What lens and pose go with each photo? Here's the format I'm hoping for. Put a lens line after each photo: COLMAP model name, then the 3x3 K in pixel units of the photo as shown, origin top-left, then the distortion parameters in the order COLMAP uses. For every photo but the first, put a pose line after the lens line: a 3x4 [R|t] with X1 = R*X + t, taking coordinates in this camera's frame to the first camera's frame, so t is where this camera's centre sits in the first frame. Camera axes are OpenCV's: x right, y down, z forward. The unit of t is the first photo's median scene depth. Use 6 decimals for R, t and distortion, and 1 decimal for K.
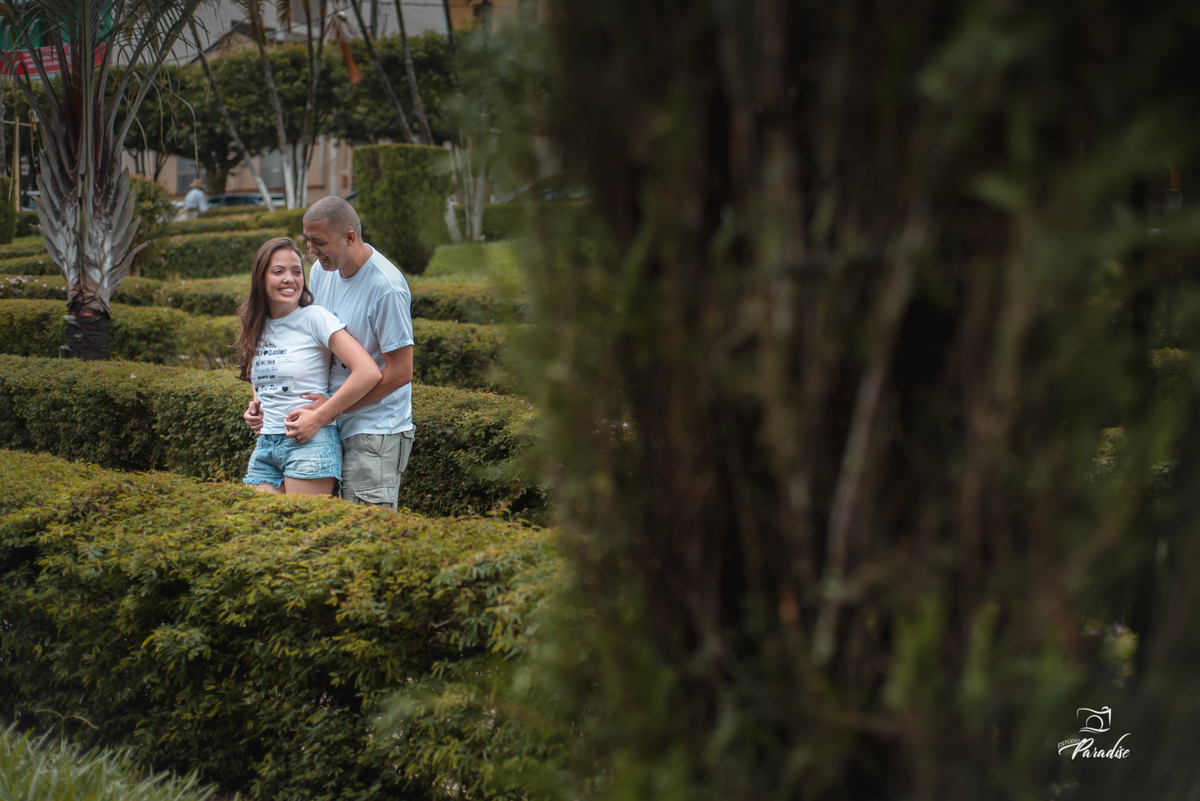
lens RADIAL K [[1823.2, 0, 600.4], [0, 1823.2, 390.9], [0, 0, 1]] dist [-0.022917, 0.000000]
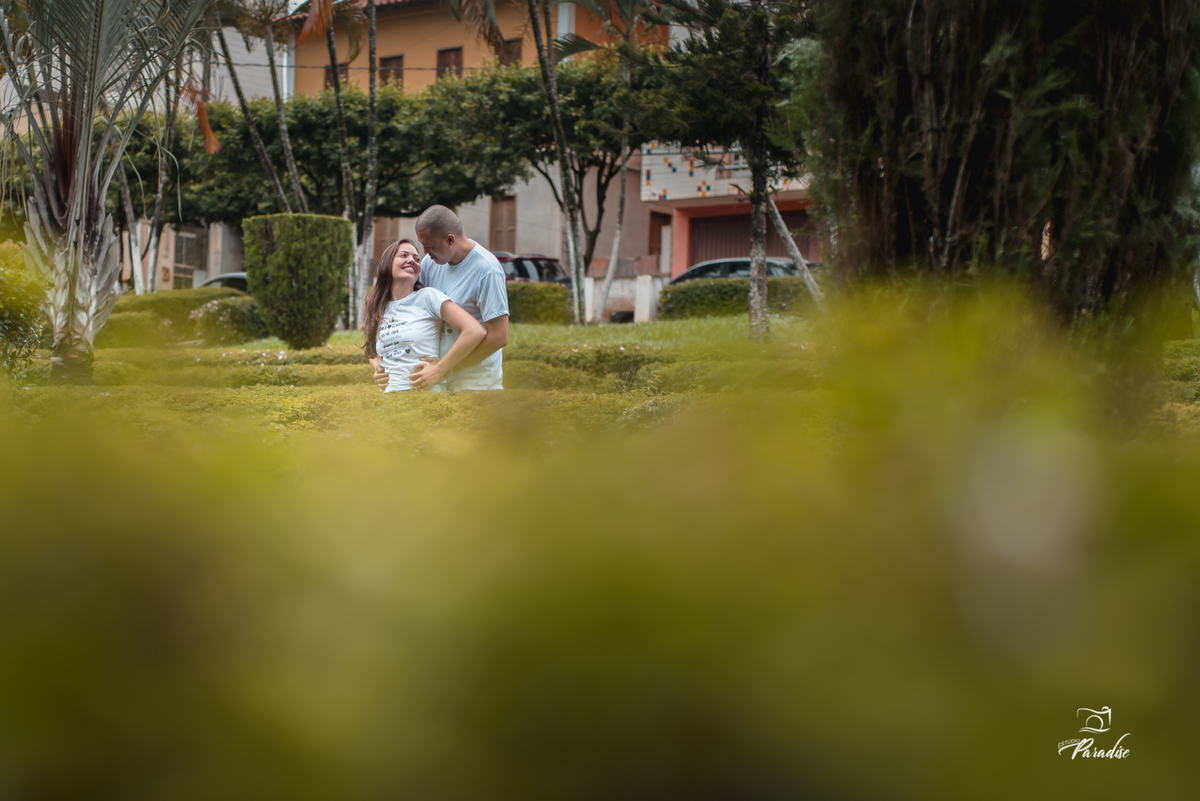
lens RADIAL K [[1823.2, 0, 599.9], [0, 1823.2, 409.5], [0, 0, 1]] dist [-0.022917, 0.000000]
pose [[0.999591, -0.003953, 0.028320, -0.073797], [0.004515, 0.999794, -0.019795, 0.062891], [-0.028236, 0.019914, 0.999403, -0.271825]]
